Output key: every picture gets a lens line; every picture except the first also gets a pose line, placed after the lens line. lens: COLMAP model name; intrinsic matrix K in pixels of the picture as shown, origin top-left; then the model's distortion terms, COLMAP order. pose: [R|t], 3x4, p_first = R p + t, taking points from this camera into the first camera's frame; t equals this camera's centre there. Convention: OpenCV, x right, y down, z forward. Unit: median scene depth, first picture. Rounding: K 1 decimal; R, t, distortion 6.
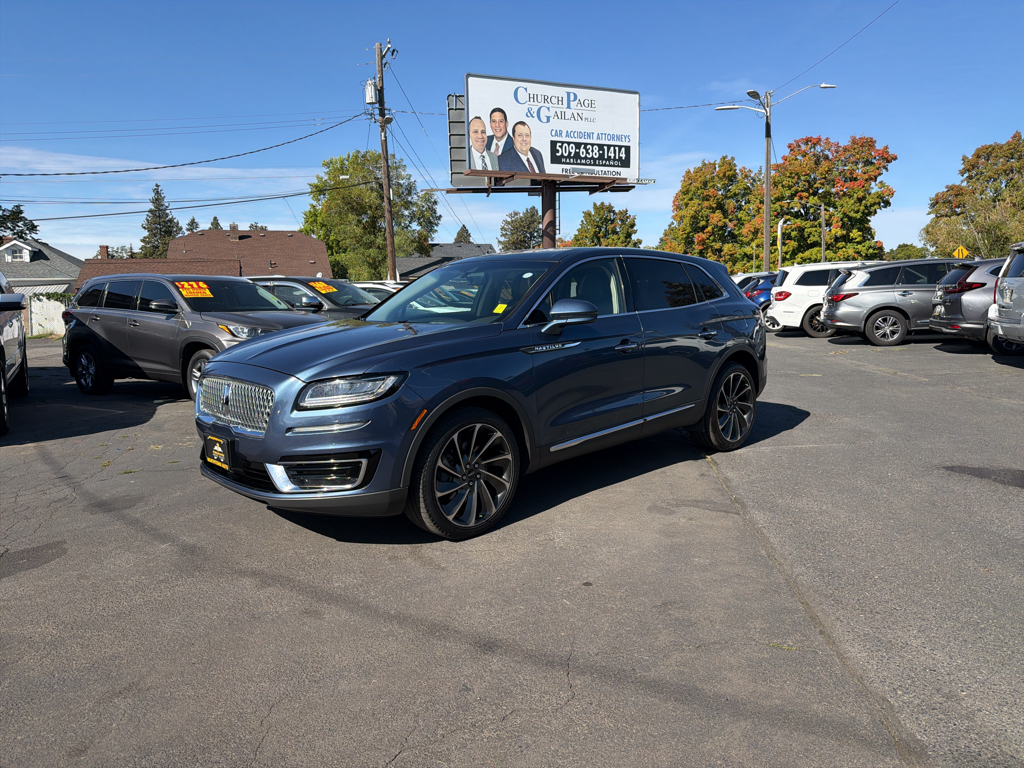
lens RADIAL K [[714.4, 0, 512.5], [0, 714.4, 387.4], [0, 0, 1]] dist [0.018489, -0.035211]
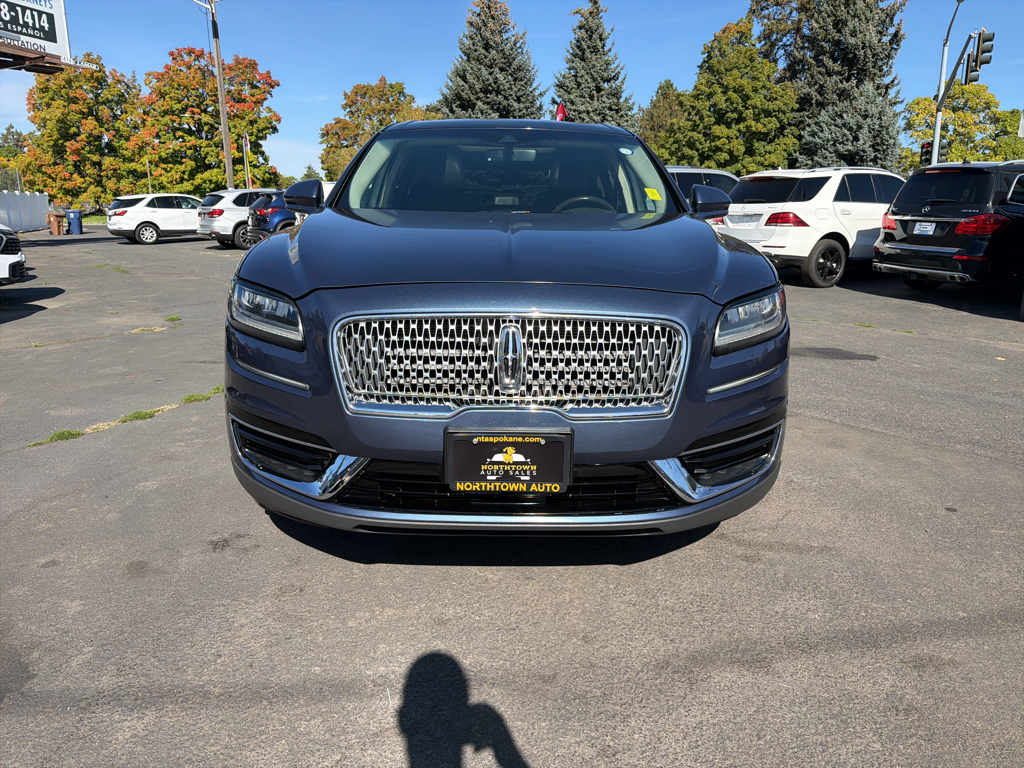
lens RADIAL K [[714.4, 0, 513.9], [0, 714.4, 384.9], [0, 0, 1]] dist [0.018489, -0.035211]
pose [[0.683271, -0.143789, 0.715867, -0.073070], [0.073288, 0.988972, 0.128695, -0.002151], [-0.726478, -0.035469, 0.686274, 0.067594]]
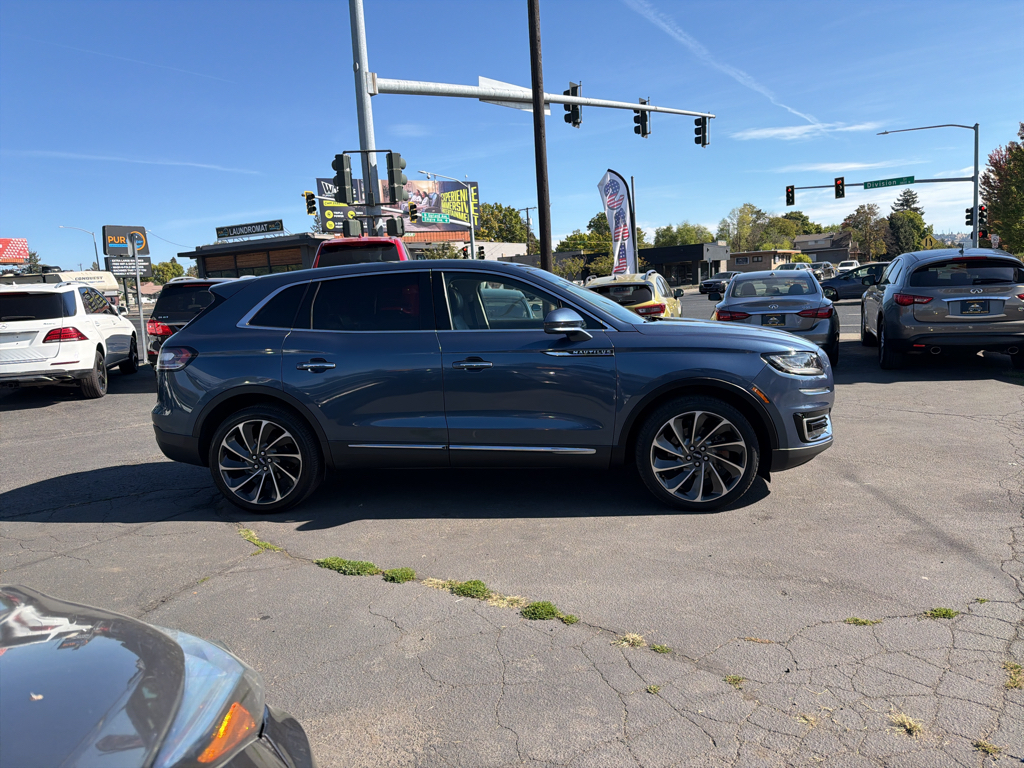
lens RADIAL K [[714.4, 0, 504.4], [0, 714.4, 392.9], [0, 0, 1]] dist [0.018489, -0.035211]
pose [[-0.635969, -0.059187, 0.769441, -0.106143], [0.160627, 0.965065, 0.206998, -0.030248], [-0.754813, 0.255237, -0.604245, 0.228637]]
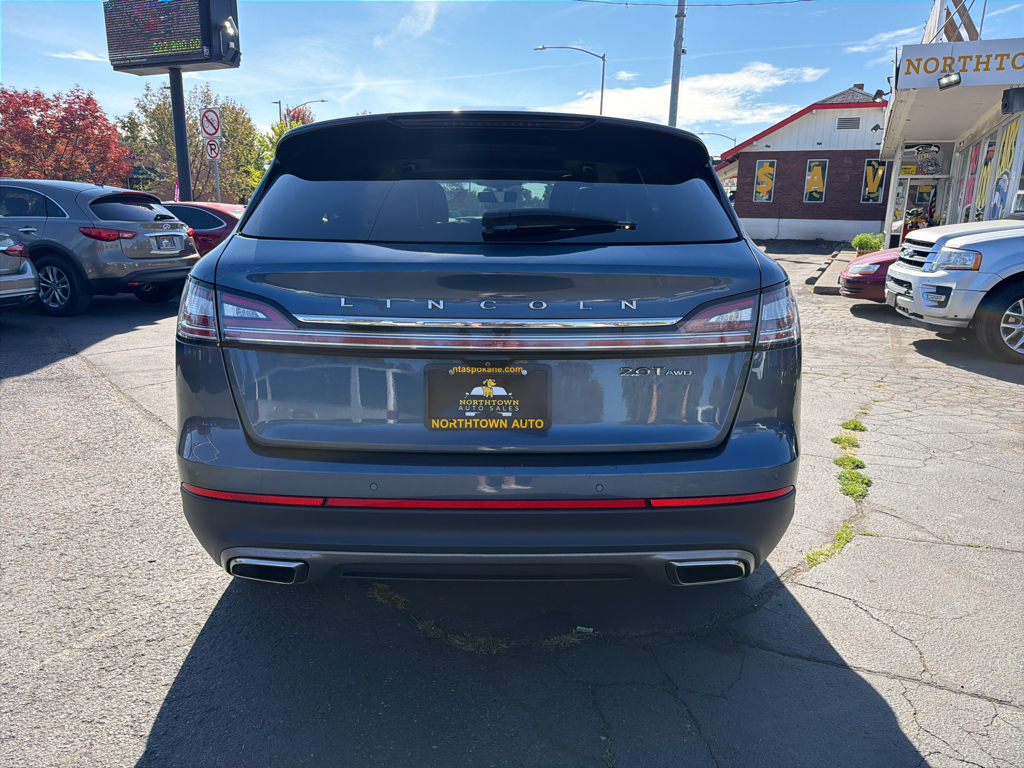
lens RADIAL K [[714.4, 0, 510.6], [0, 714.4, 394.6], [0, 0, 1]] dist [0.018489, -0.035211]
pose [[-0.684468, 0.182268, -0.705891, 0.080922], [-0.095897, 0.937321, 0.335011, -0.028412], [0.722709, 0.296997, -0.624087, 0.214215]]
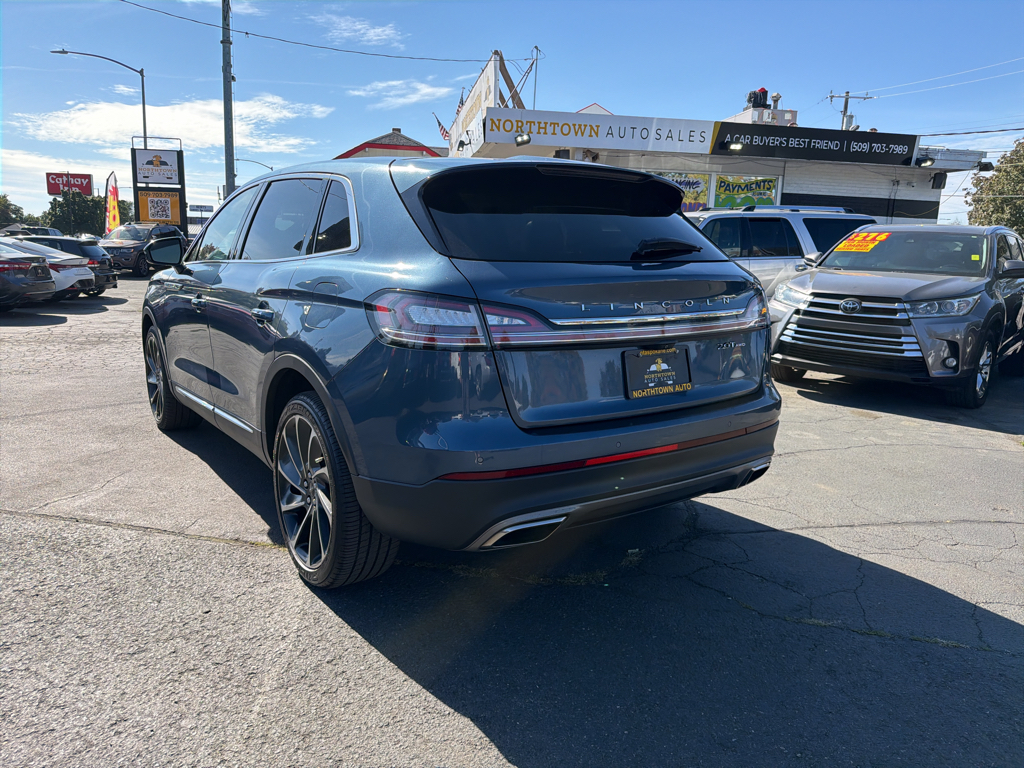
lens RADIAL K [[714.4, 0, 510.7], [0, 714.4, 385.2], [0, 0, 1]] dist [0.018489, -0.035211]
pose [[-0.132992, 0.194130, -0.971919, 0.113896], [-0.147074, 0.965908, 0.213054, -0.023390], [0.980144, 0.171278, -0.099906, 0.178556]]
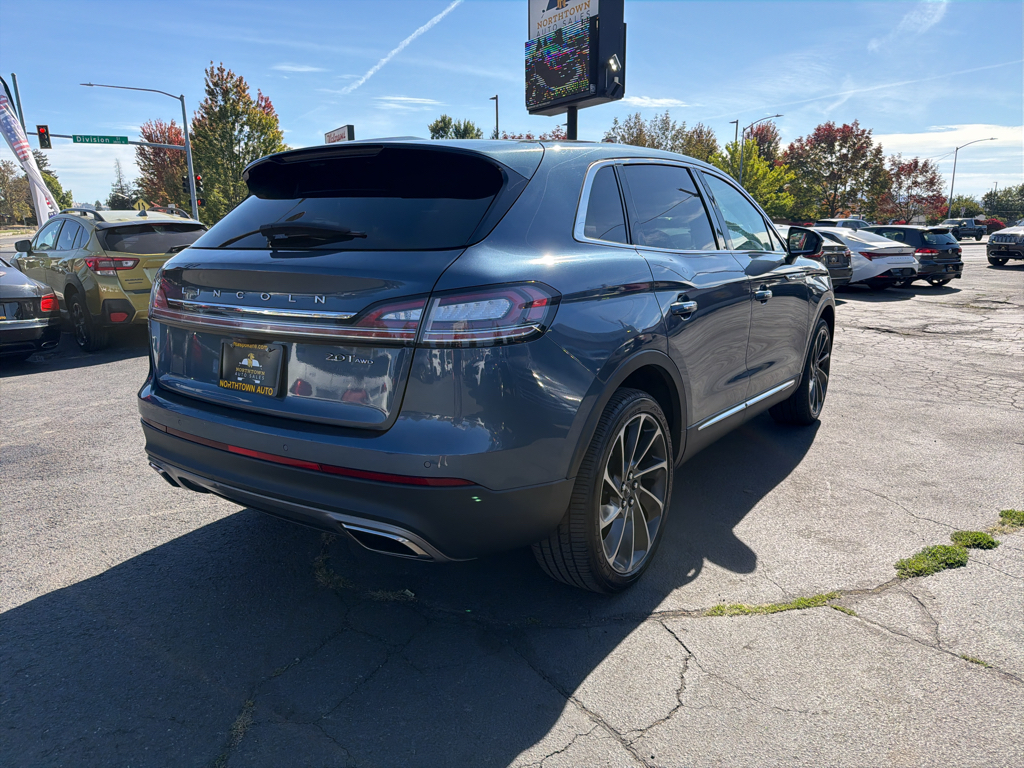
lens RADIAL K [[714.4, 0, 513.8], [0, 714.4, 391.2], [0, 0, 1]] dist [0.018489, -0.035211]
pose [[-0.978185, 0.067354, -0.196512, 0.040315], [-0.003576, 0.940377, 0.340116, -0.031340], [0.207703, 0.333400, -0.919622, 0.244757]]
